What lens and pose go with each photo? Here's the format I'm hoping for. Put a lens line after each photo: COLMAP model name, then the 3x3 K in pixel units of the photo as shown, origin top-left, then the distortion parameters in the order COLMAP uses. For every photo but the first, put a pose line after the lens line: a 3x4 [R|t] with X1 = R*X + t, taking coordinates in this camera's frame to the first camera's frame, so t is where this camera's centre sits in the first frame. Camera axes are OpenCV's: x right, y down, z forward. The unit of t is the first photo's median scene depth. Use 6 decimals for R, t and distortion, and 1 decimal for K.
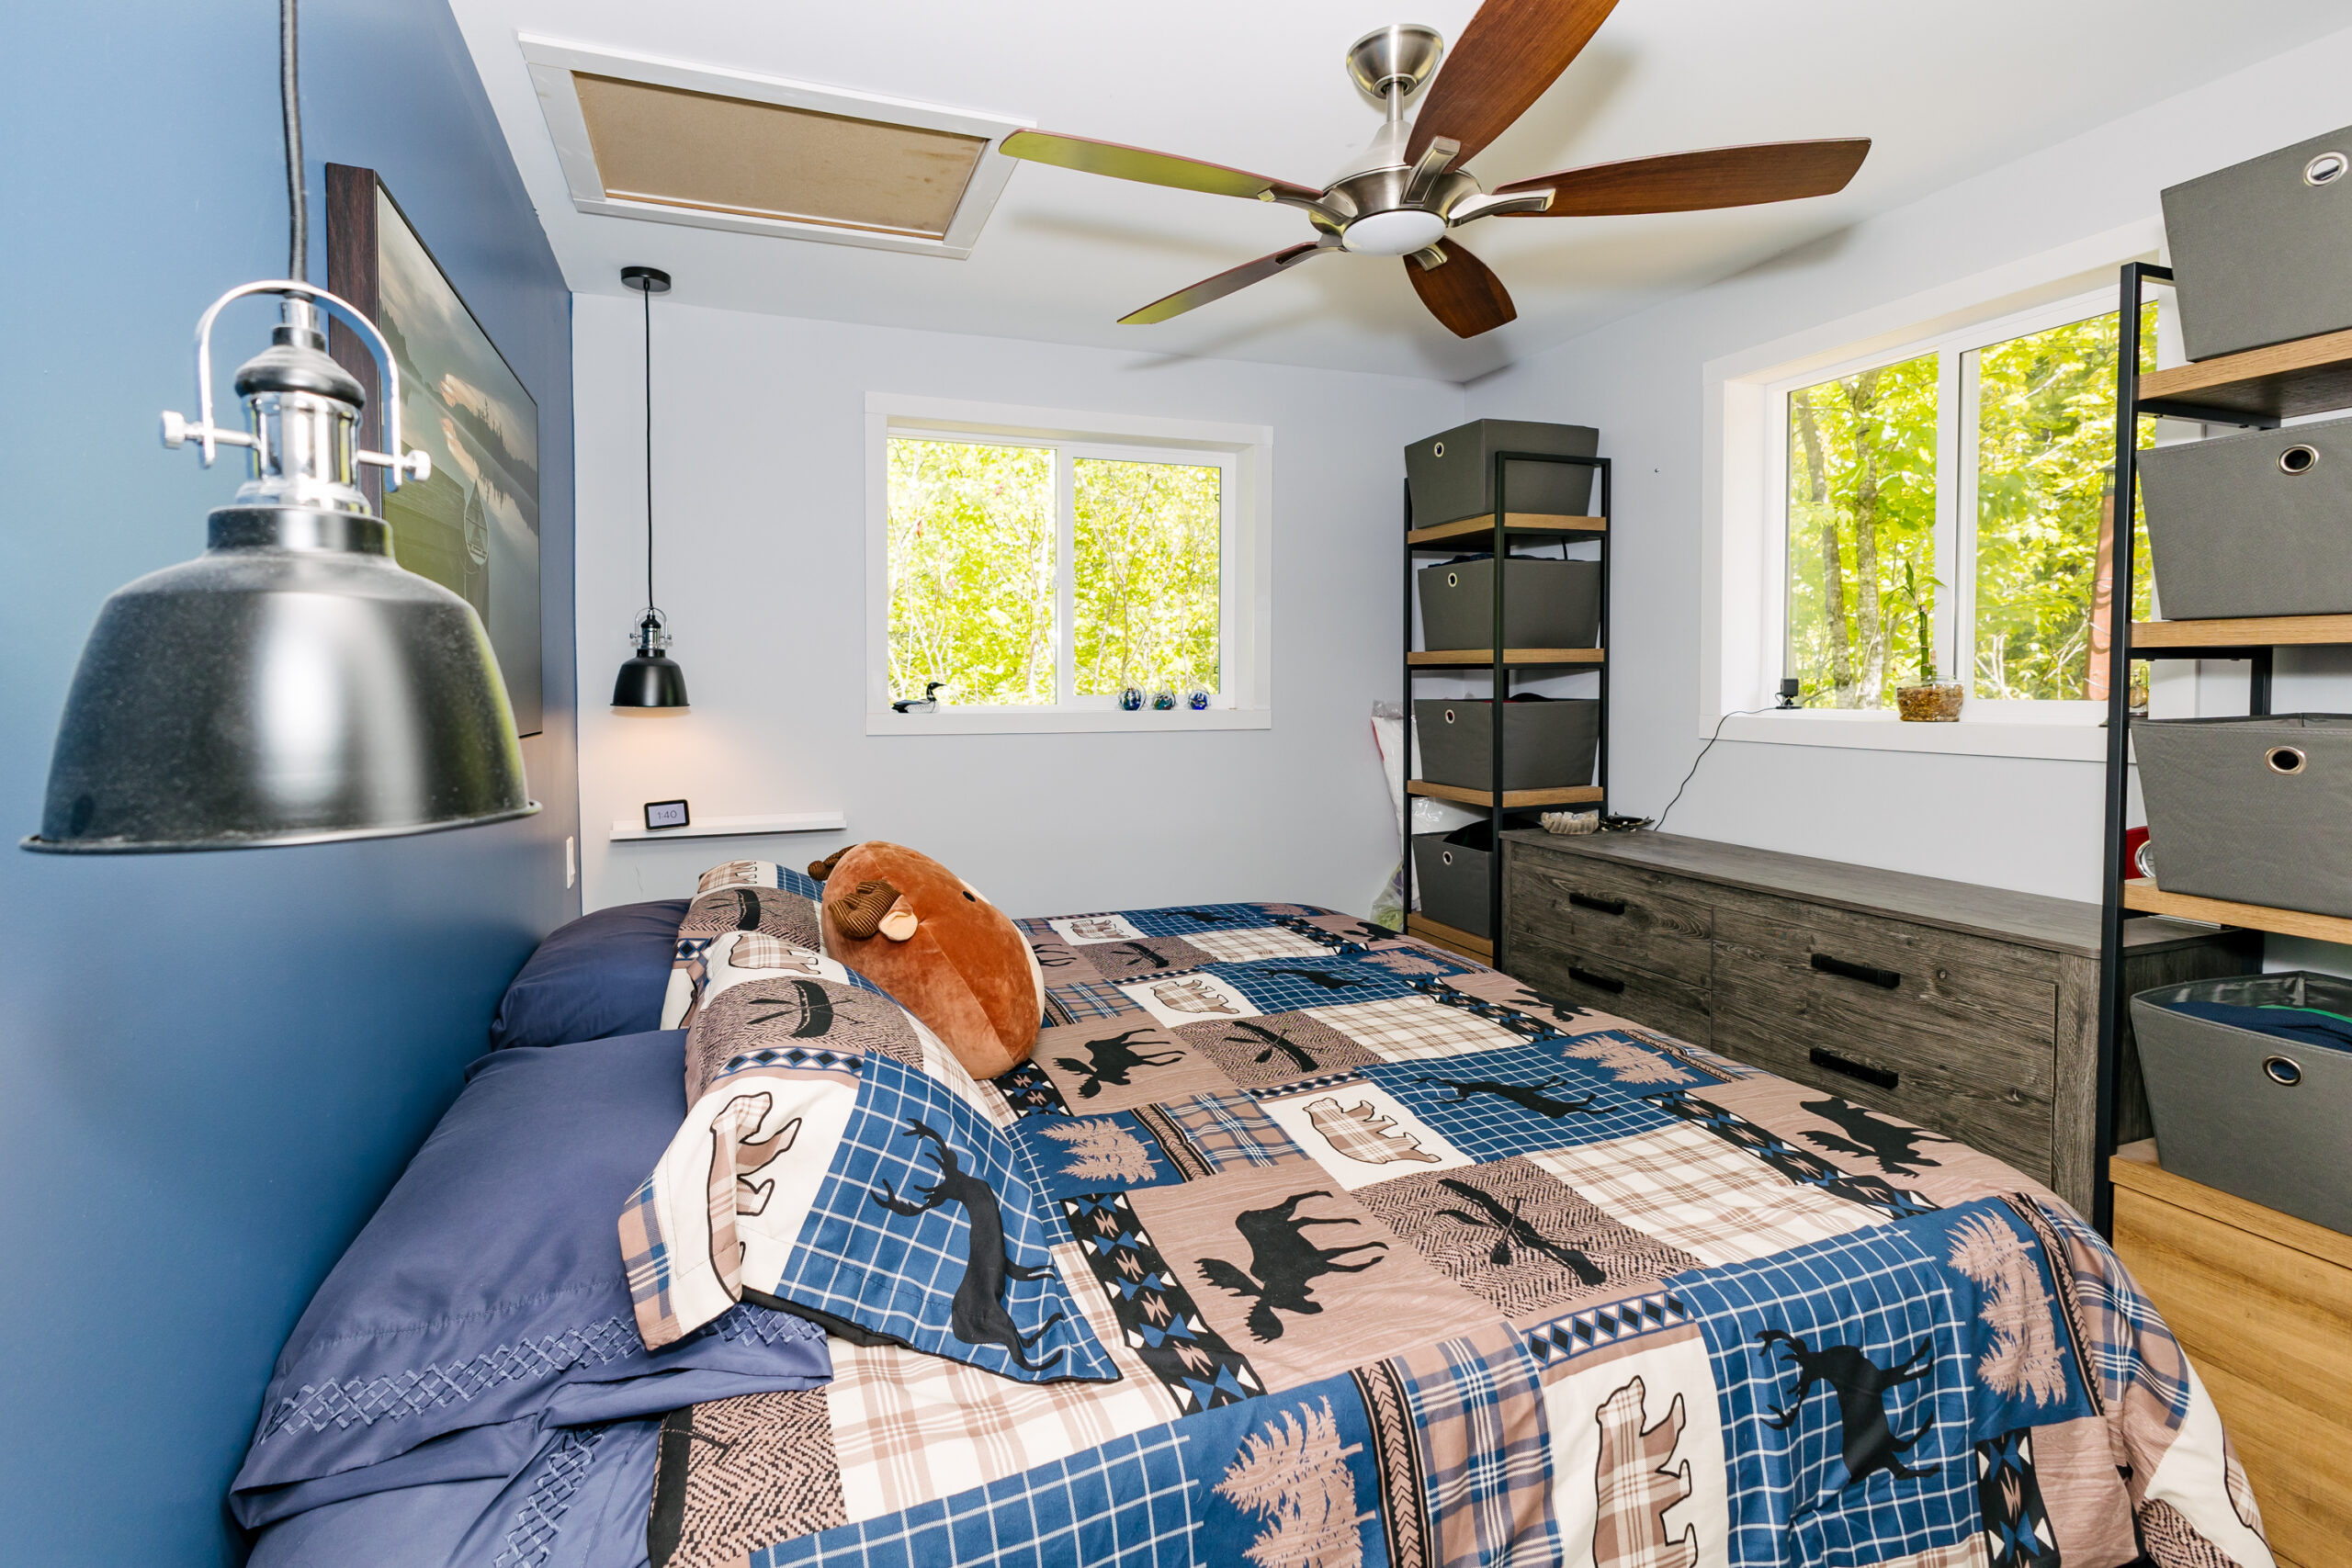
lens RADIAL K [[1055.6, 0, 1093.4], [0, 1055.6, 715.8], [0, 0, 1]] dist [0.000103, 0.000316]
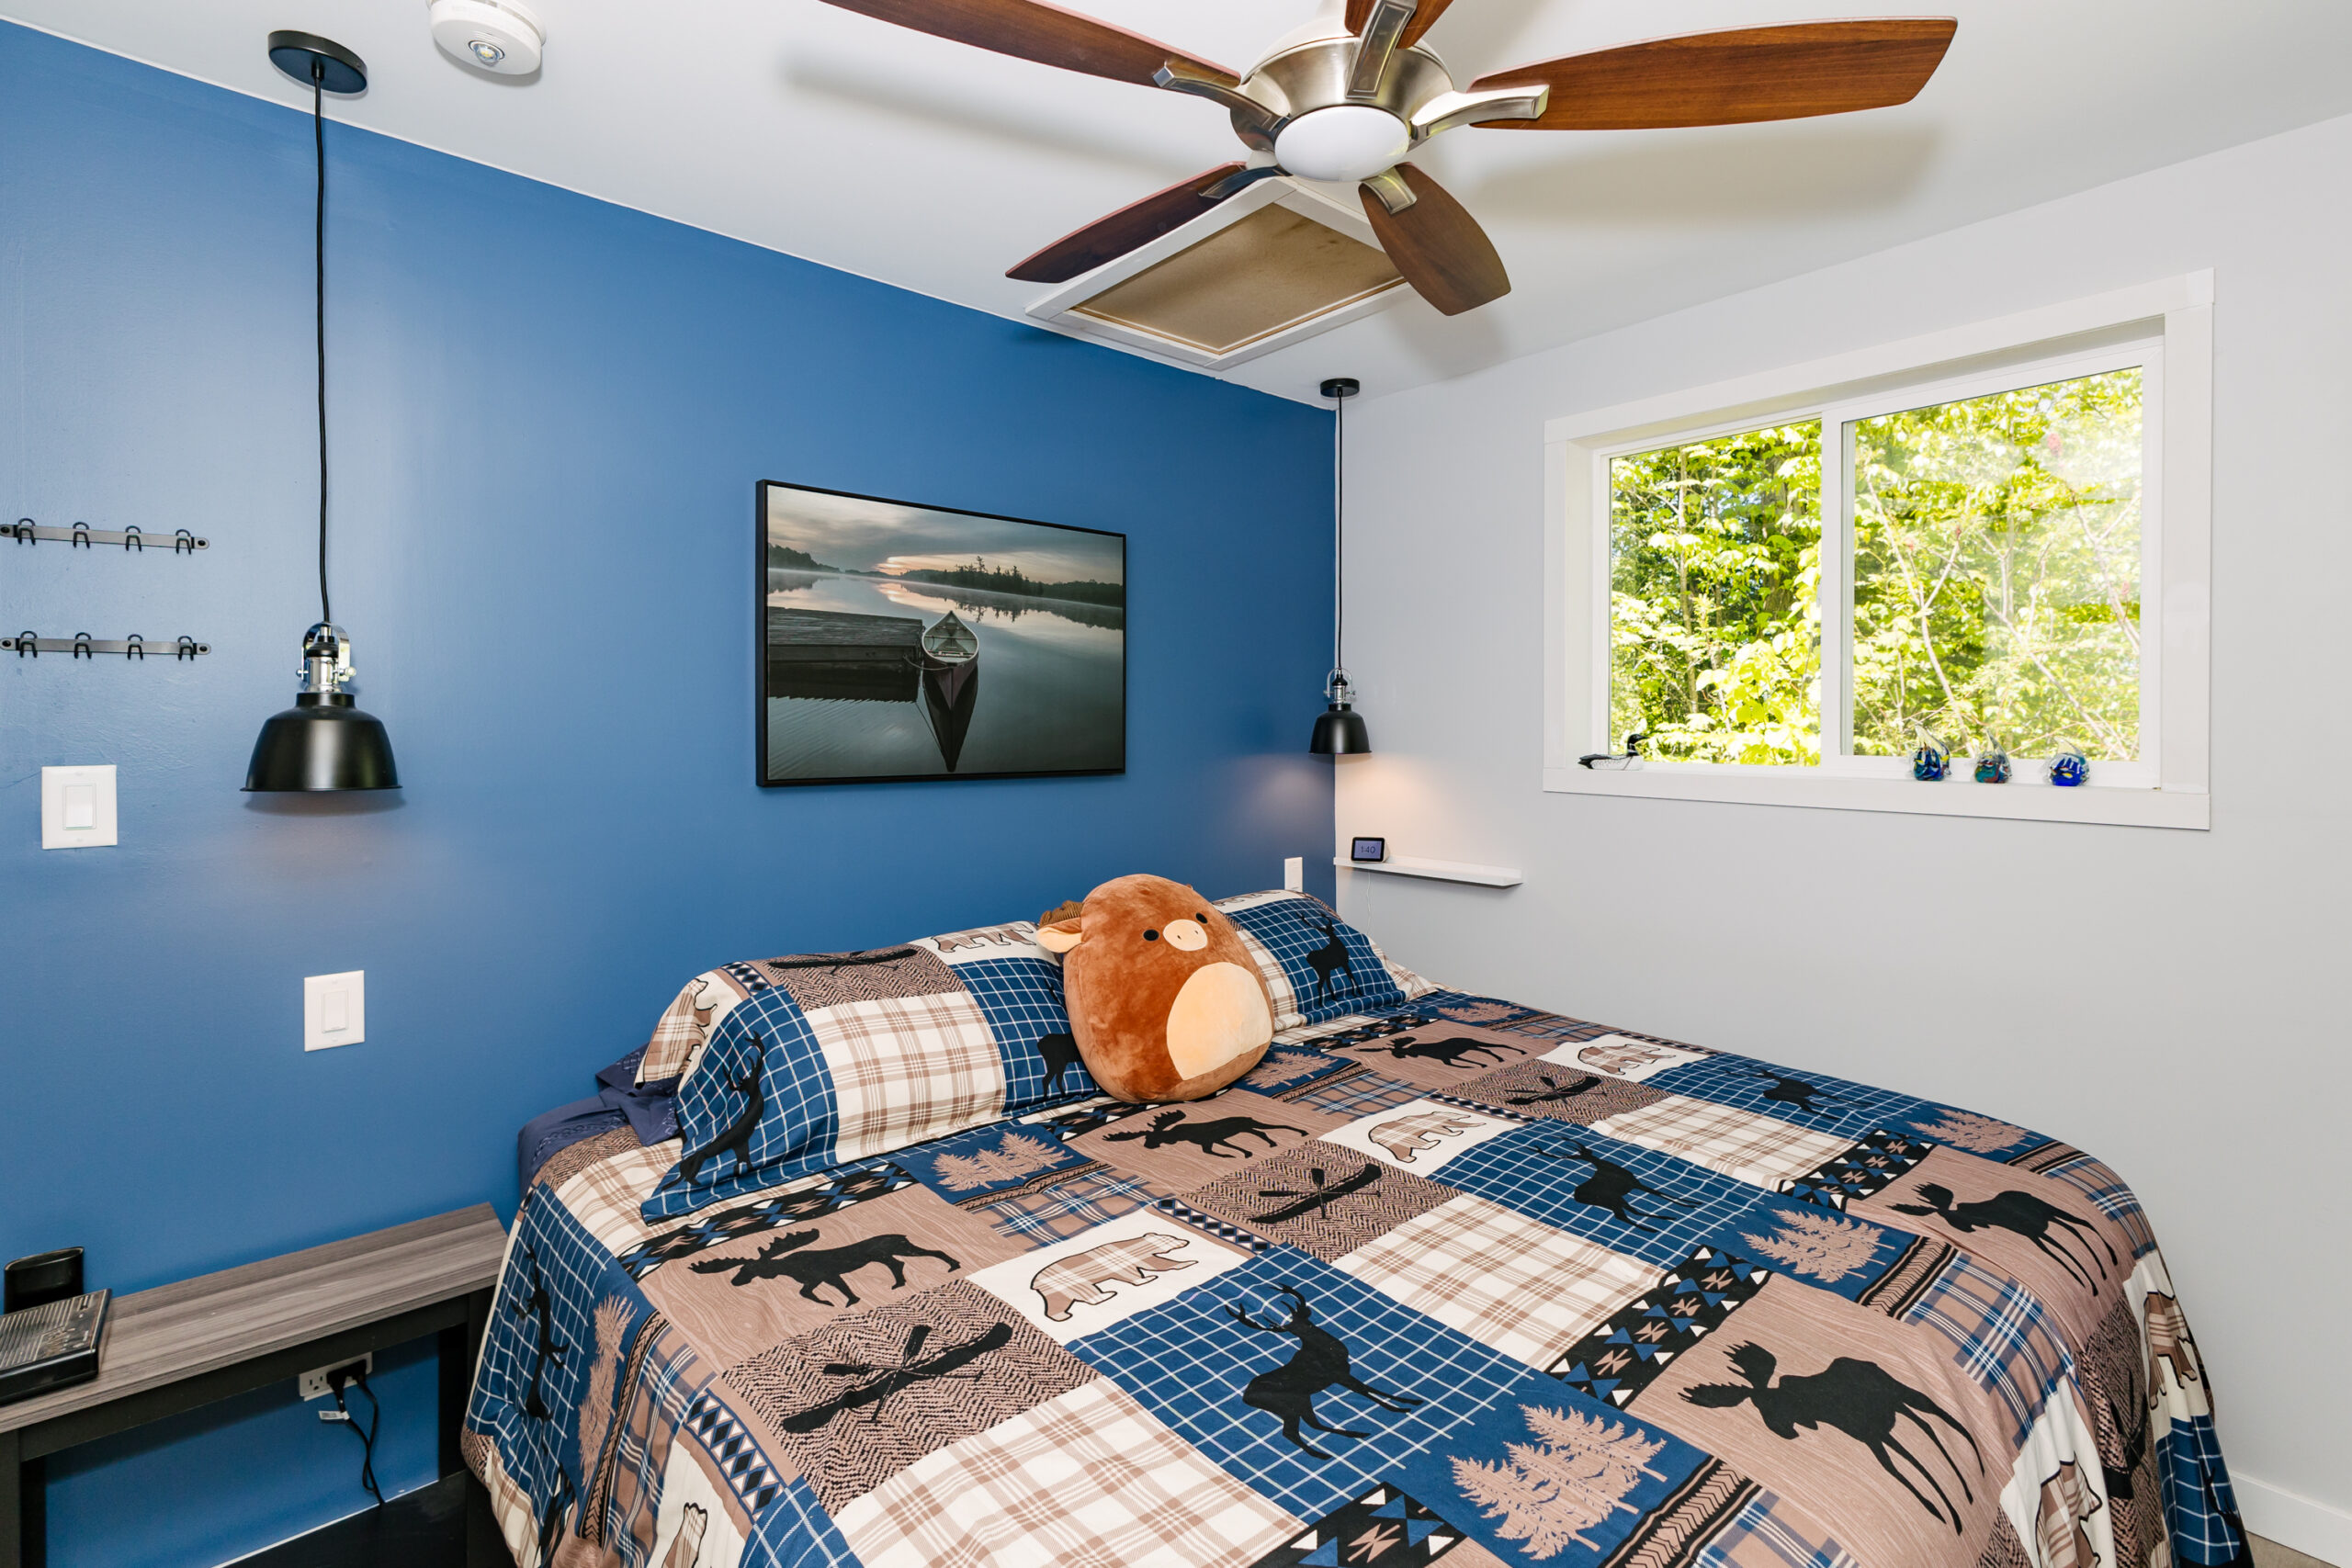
lens RADIAL K [[1072.0, 0, 1176.6], [0, 1072.0, 718.5], [0, 0, 1]] dist [0.017283, -0.000316]
pose [[0.381419, -0.002230, -0.924400, 0.999184], [-0.029401, 0.999462, -0.014542, -0.040454], [0.923935, 0.032725, 0.381148, 0.644403]]
